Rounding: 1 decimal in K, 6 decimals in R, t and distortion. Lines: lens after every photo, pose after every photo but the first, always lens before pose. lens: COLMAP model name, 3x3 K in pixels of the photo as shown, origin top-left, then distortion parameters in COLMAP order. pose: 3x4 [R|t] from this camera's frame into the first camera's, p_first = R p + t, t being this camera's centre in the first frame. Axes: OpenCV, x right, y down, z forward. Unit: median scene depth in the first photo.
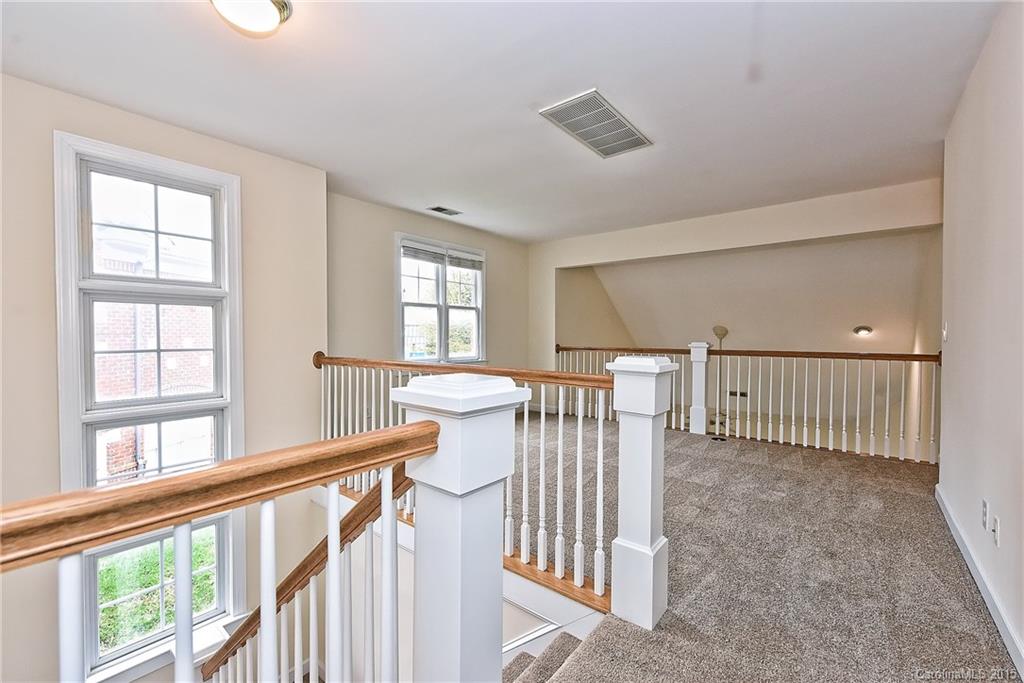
lens RADIAL K [[415.2, 0, 512.0], [0, 415.2, 341.5], [0, 0, 1]] dist [-0.000631, -0.000026]
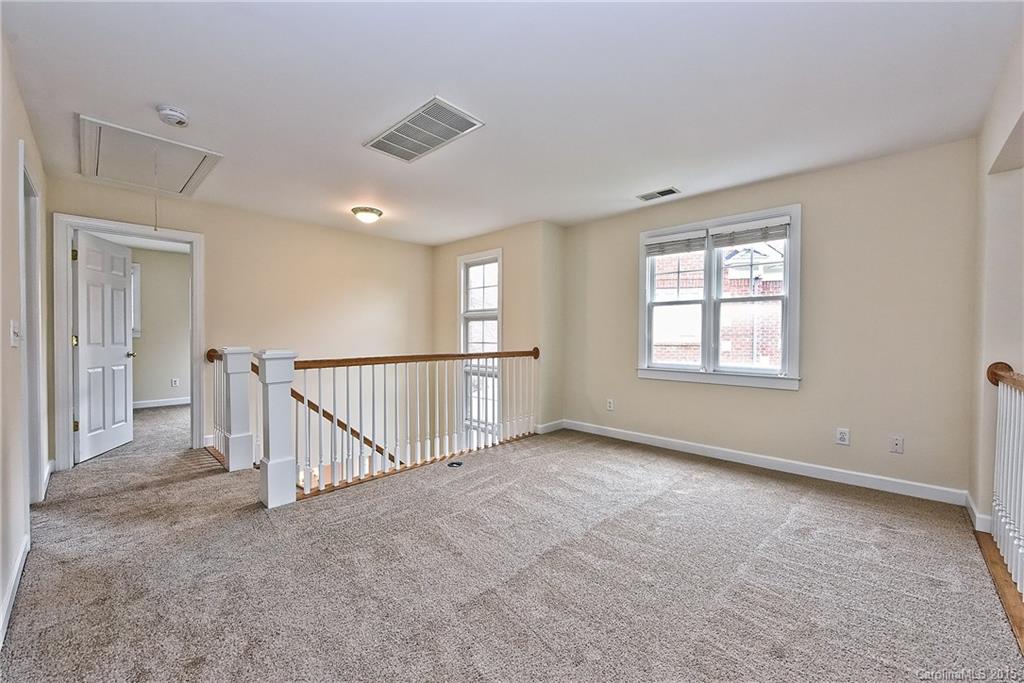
lens RADIAL K [[396.9, 0, 512.0], [0, 396.9, 341.5], [0, 0, 1]] dist [-0.001017, -0.000163]
pose [[-0.058770, 0.018878, -0.998093, 1.074297], [-0.019726, 0.999604, 0.020068, -0.028522], [0.998077, 0.020868, -0.058374, 1.174896]]
